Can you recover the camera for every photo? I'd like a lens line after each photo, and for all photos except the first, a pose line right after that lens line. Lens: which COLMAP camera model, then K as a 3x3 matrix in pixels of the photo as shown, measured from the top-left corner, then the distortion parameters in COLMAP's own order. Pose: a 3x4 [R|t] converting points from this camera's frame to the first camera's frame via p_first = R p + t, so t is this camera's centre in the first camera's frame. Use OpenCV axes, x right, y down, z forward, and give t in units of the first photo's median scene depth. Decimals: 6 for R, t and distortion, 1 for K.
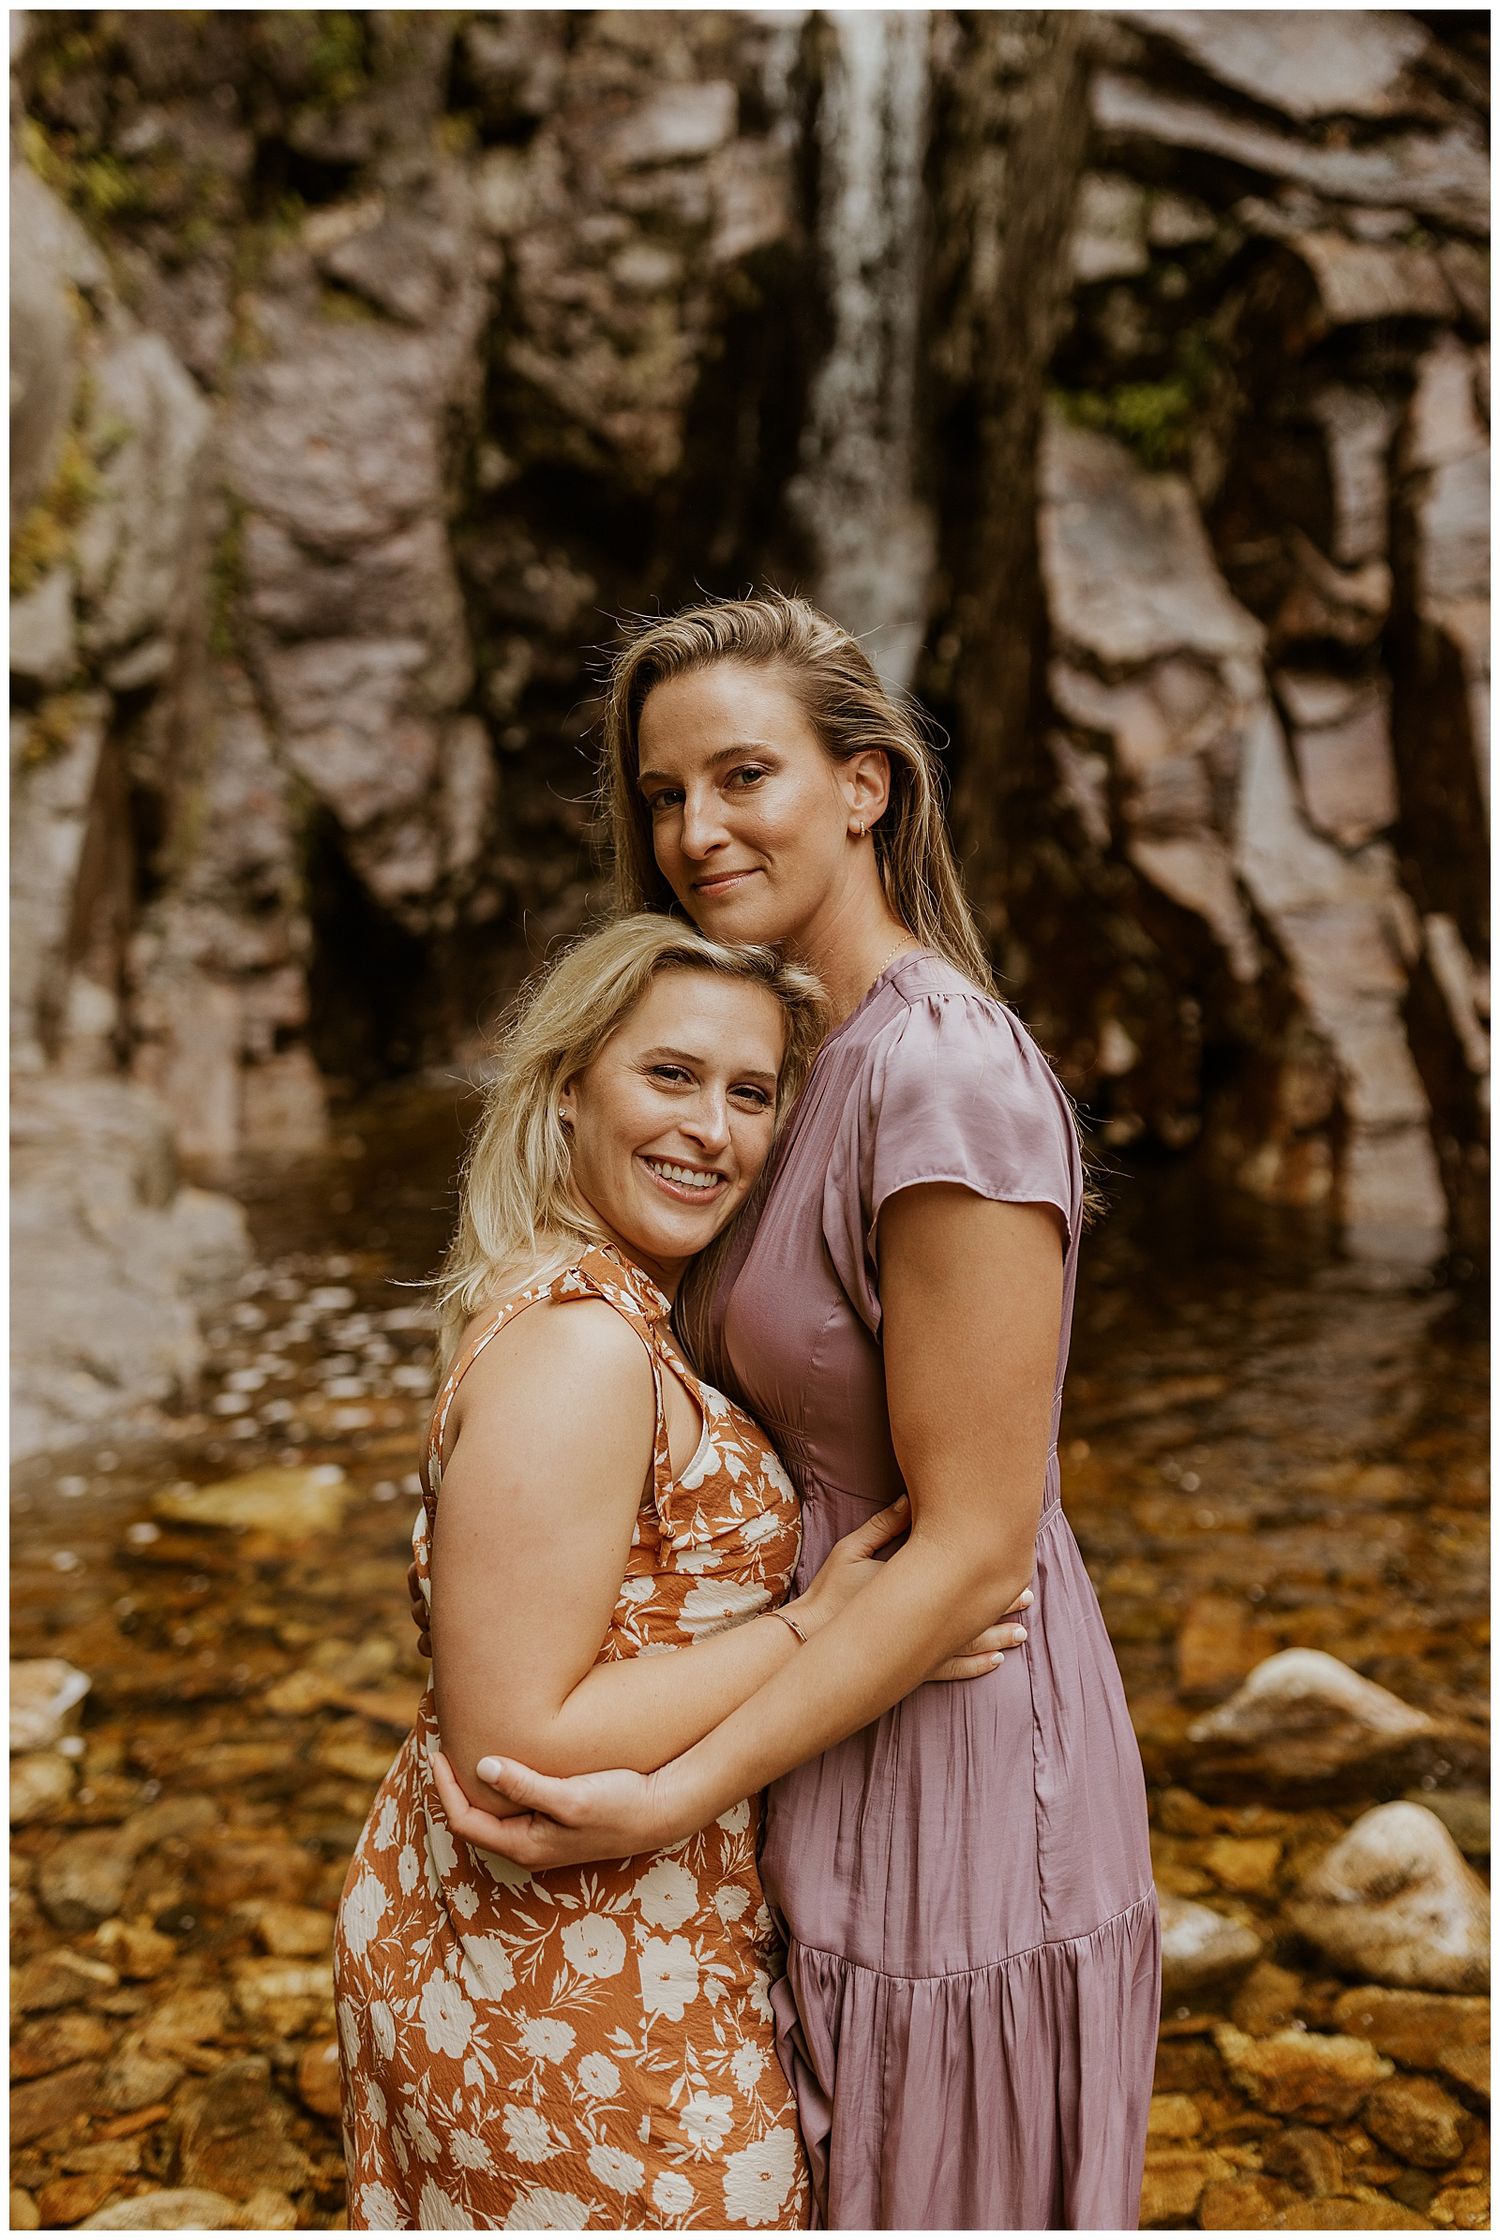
lens RADIAL K [[2277.5, 0, 692.4], [0, 2277.5, 974.7], [0, 0, 1]] dist [0.016264, 0.000000]
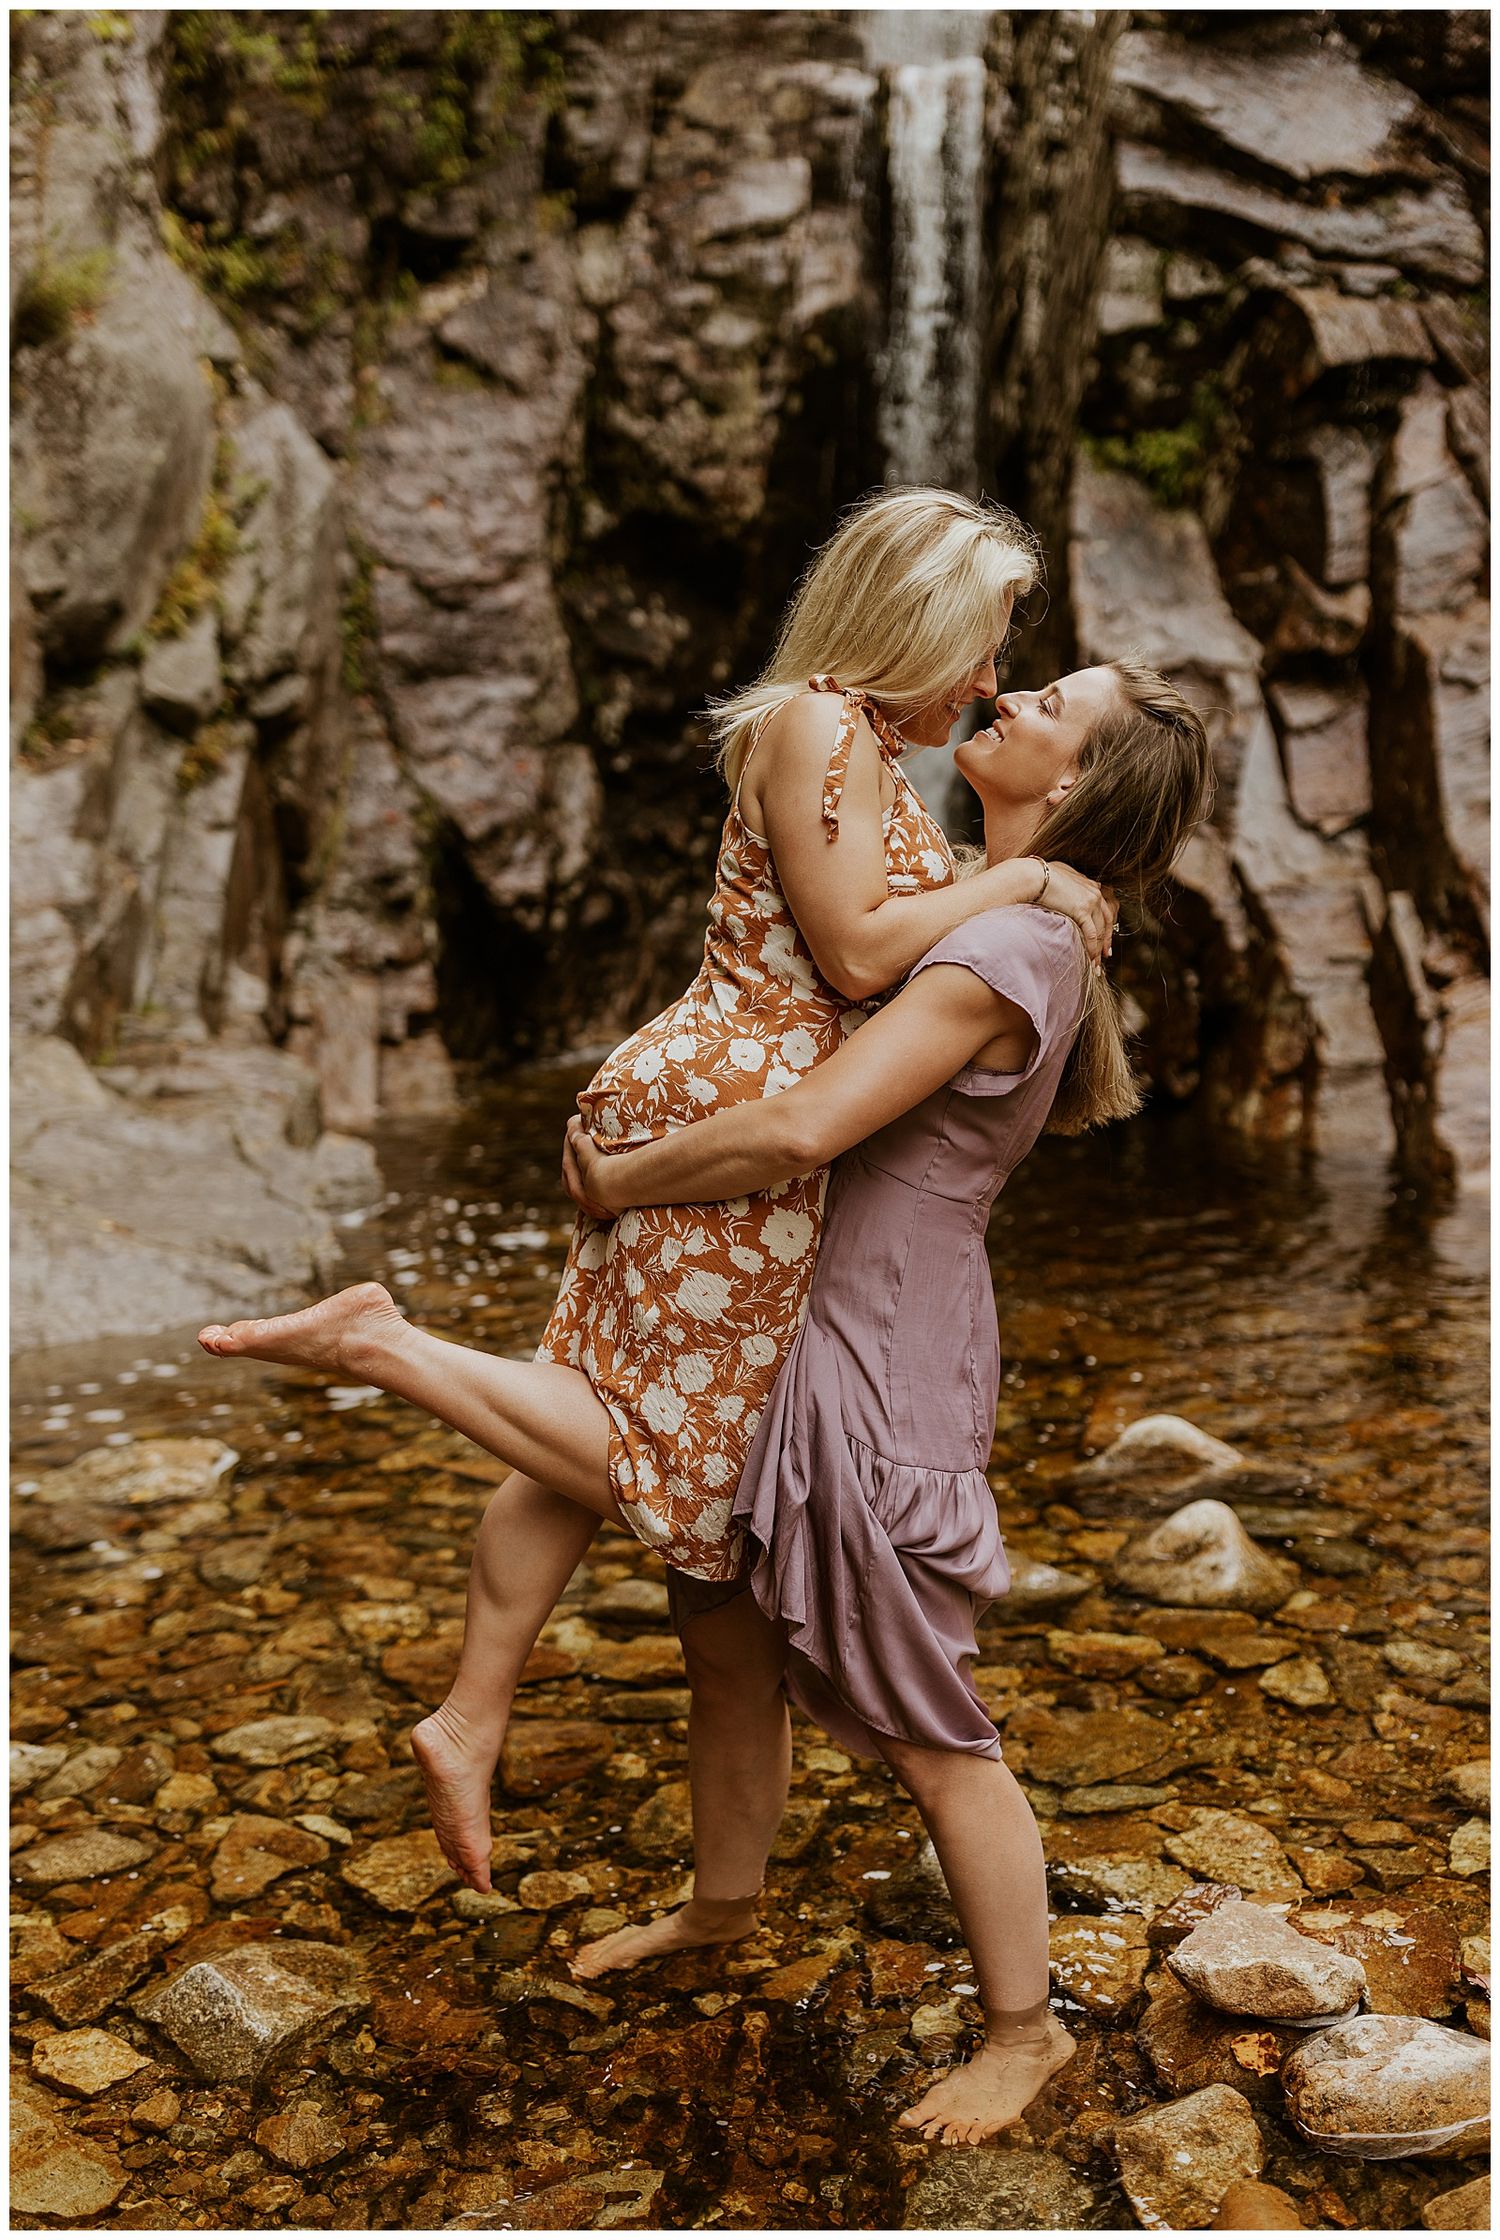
lens RADIAL K [[2085.7, 0, 783.3], [0, 2085.7, 1137.3], [0, 0, 1]] dist [0.027070, 0.000000]
pose [[0.999741, -0.016213, -0.015951, 0.021805], [0.017247, 0.997604, 0.066996, 0.017382], [0.014827, -0.067254, 0.997626, -0.055886]]
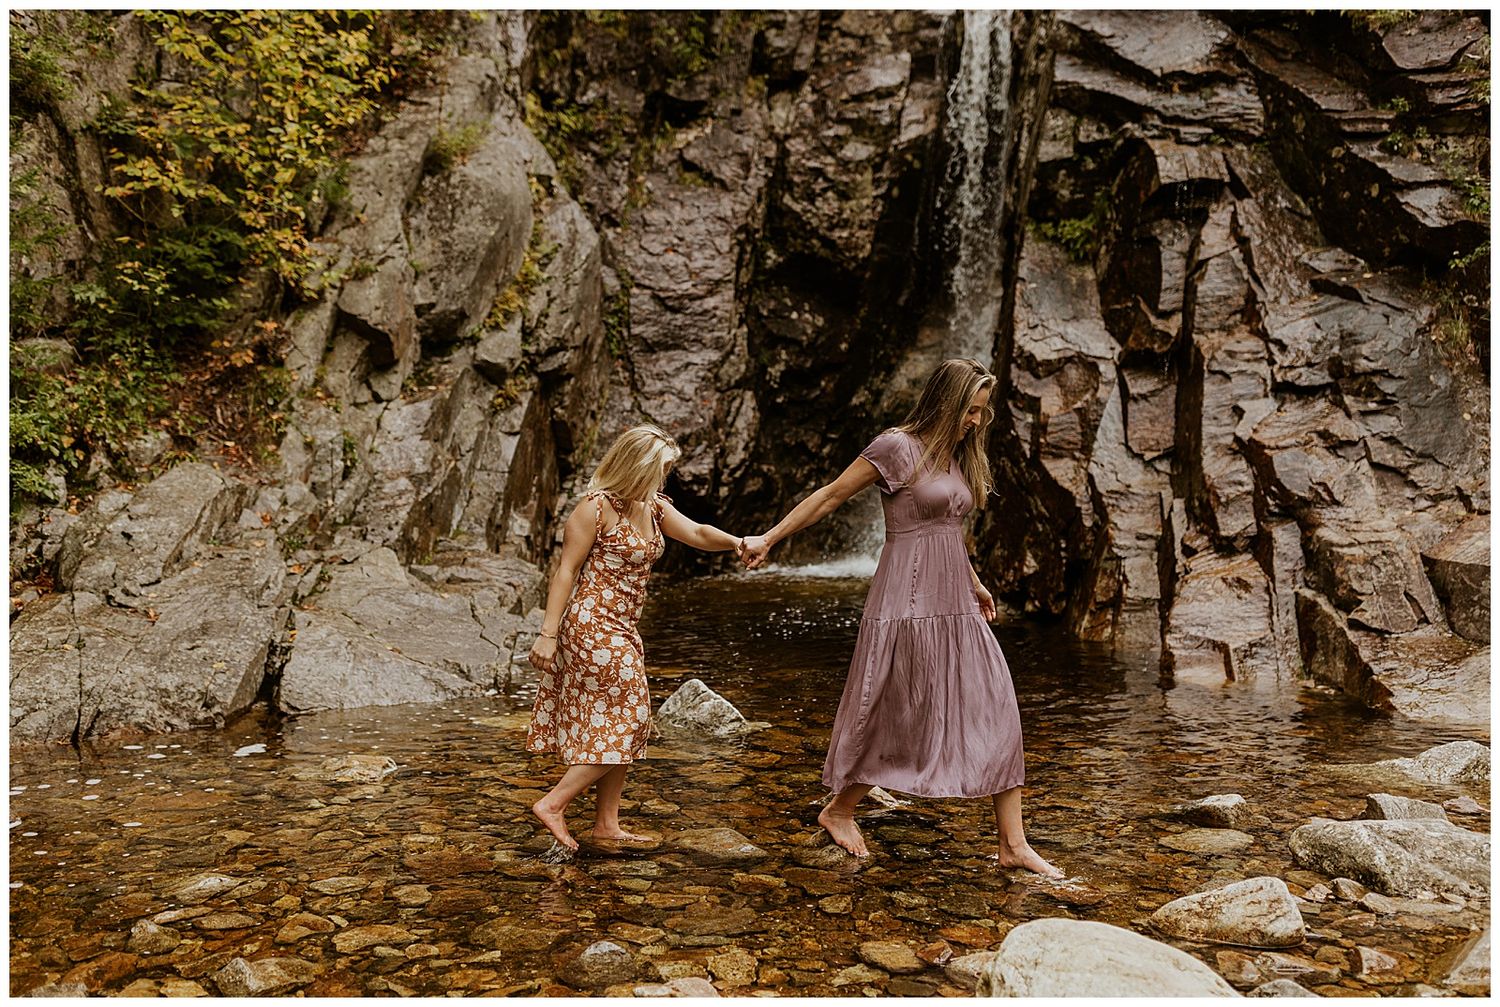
lens RADIAL K [[1322.0, 0, 750.8], [0, 1322.0, 527.2], [0, 0, 1]] dist [0.026777, -0.033741]
pose [[0.984655, 0.028013, -0.172249, 0.127218], [-0.029278, 0.999560, -0.004807, 0.012813], [0.172039, 0.009776, 0.985042, -0.131927]]
